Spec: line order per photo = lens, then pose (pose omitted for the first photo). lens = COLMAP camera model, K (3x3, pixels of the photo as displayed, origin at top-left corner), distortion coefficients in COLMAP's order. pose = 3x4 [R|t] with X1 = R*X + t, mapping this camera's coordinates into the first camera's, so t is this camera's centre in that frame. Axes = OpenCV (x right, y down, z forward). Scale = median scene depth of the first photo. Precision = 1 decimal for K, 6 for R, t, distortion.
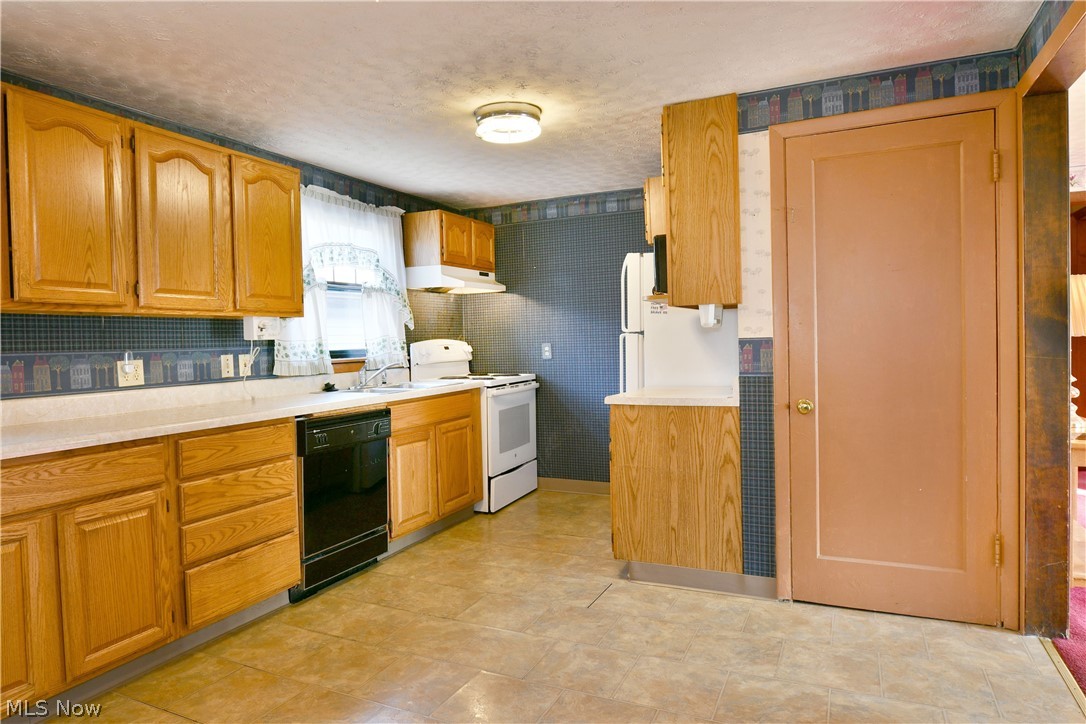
lens RADIAL K [[677.6, 0, 536.7], [0, 677.6, 362.0], [0, 0, 1]] dist [-0.013489, -0.005430]
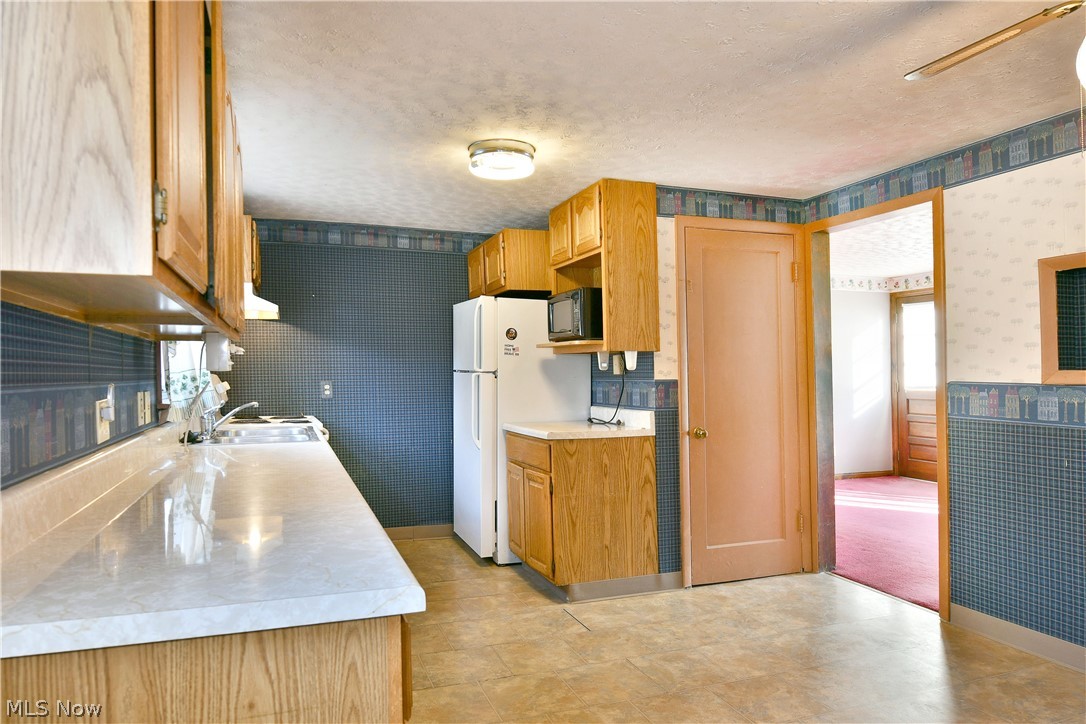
lens RADIAL K [[677.6, 0, 550.2], [0, 677.6, 368.2], [0, 0, 1]] dist [-0.013489, -0.005430]
pose [[0.701217, 0.029534, 0.712336, -0.719701], [0.007403, 0.998786, -0.048699, 0.002555], [-0.712909, 0.039422, 0.700147, 0.276884]]
